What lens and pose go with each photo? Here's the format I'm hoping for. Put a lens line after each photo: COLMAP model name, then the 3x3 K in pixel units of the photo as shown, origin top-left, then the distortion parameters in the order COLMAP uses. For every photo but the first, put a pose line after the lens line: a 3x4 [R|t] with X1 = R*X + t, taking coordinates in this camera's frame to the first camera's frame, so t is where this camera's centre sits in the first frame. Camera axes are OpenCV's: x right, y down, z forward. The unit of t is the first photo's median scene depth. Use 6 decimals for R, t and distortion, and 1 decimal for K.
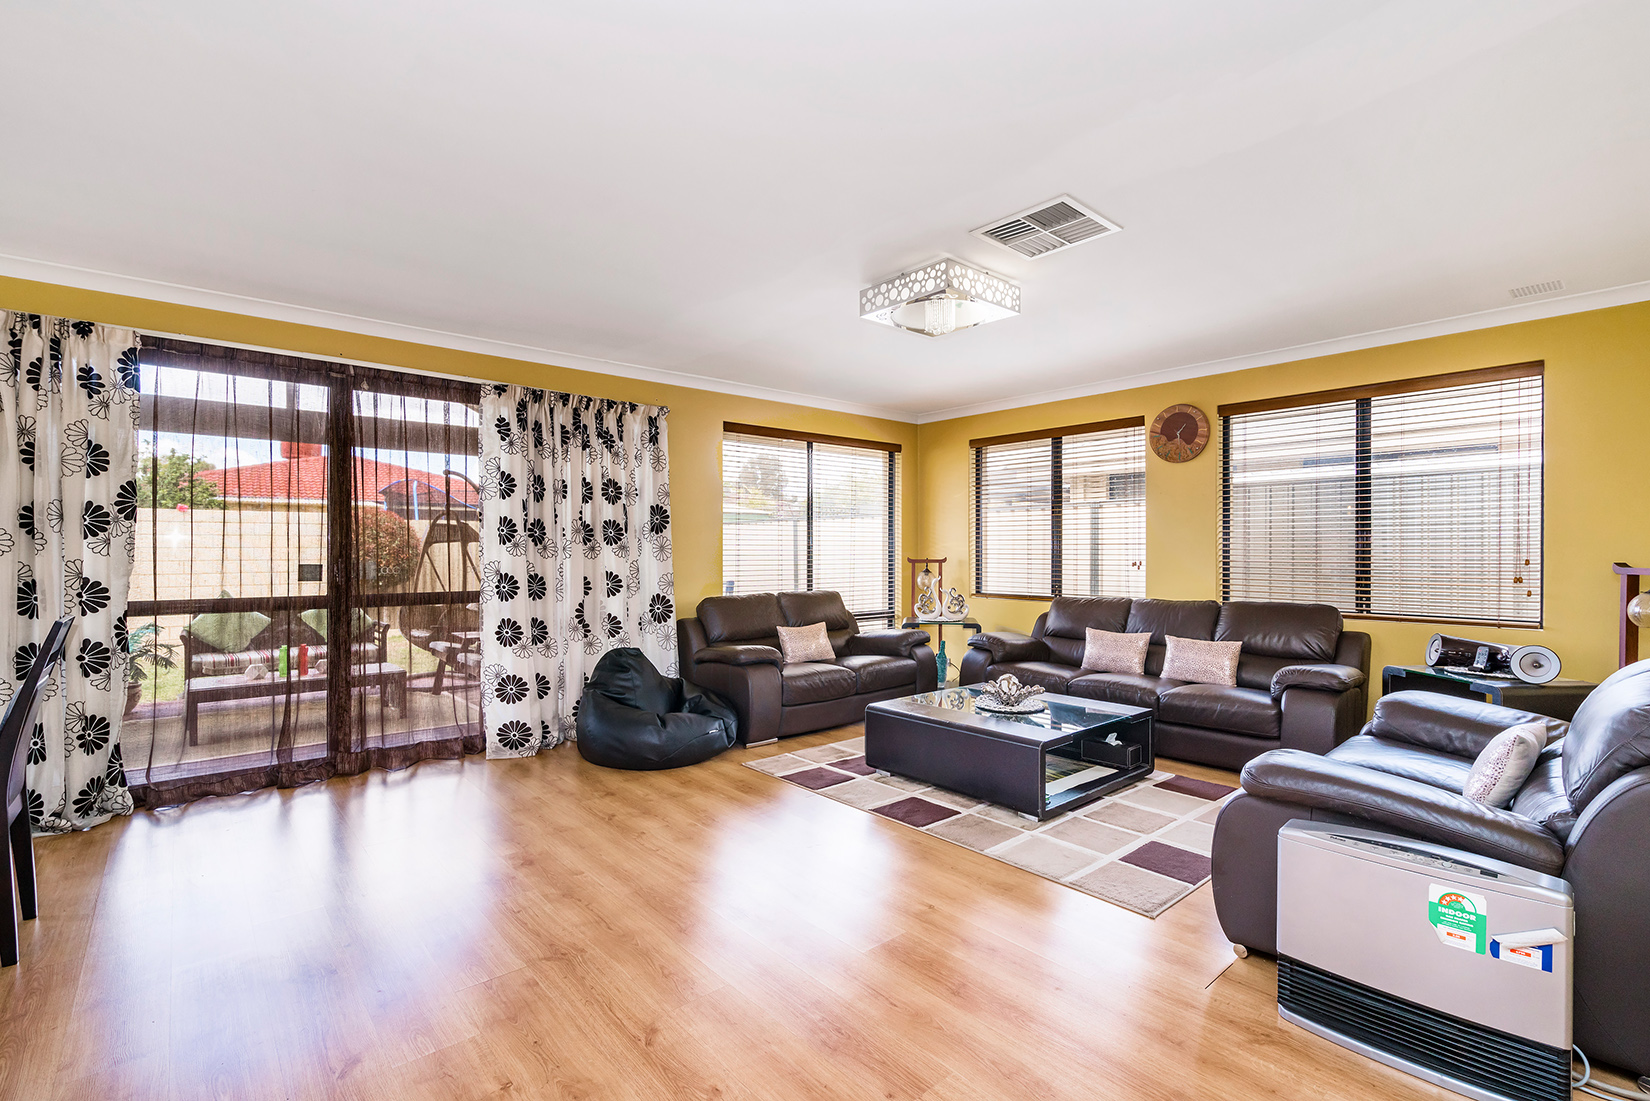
lens RADIAL K [[745.8, 0, 825.9], [0, 745.8, 554.0], [0, 0, 1]] dist [-0.003419, 0.002526]
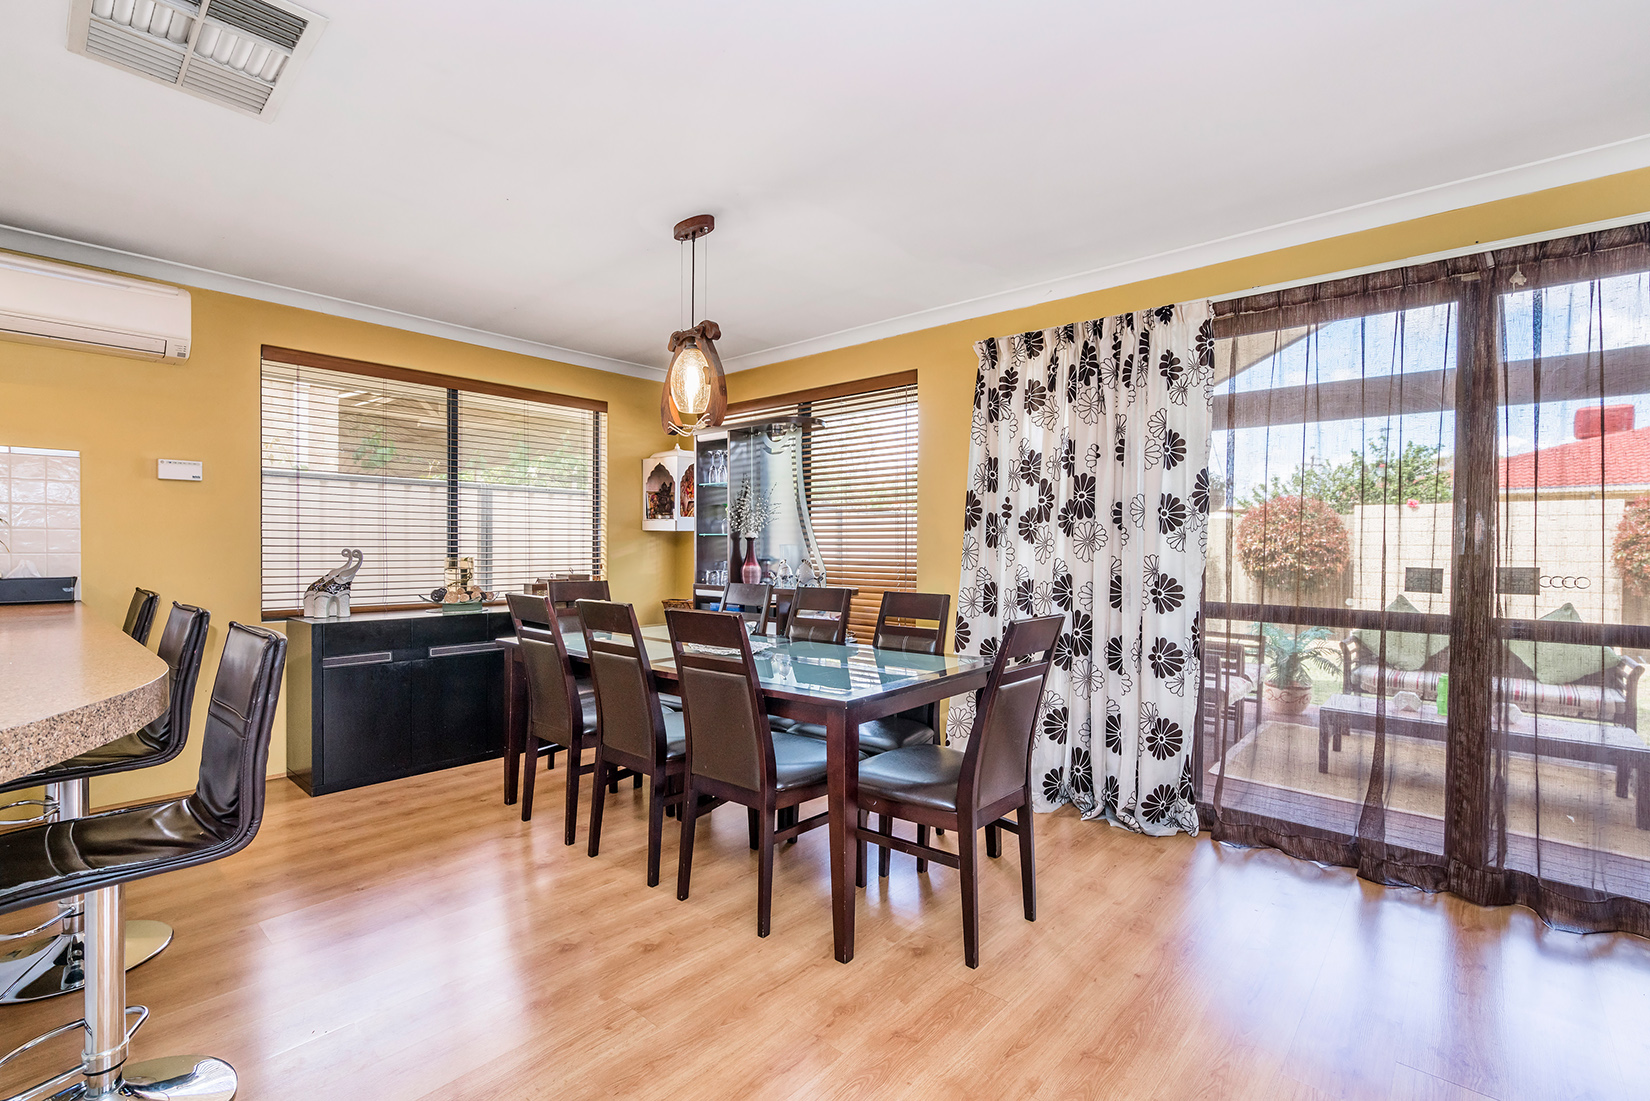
lens RADIAL K [[745.8, 0, 822.7], [0, 745.8, 553.9], [0, 0, 1]] dist [-0.003419, 0.002526]
pose [[0.122263, 0.015758, -0.992373, -0.094814], [-0.013693, 0.999806, 0.014189, -0.001803], [0.992403, 0.011854, 0.122455, 0.441400]]
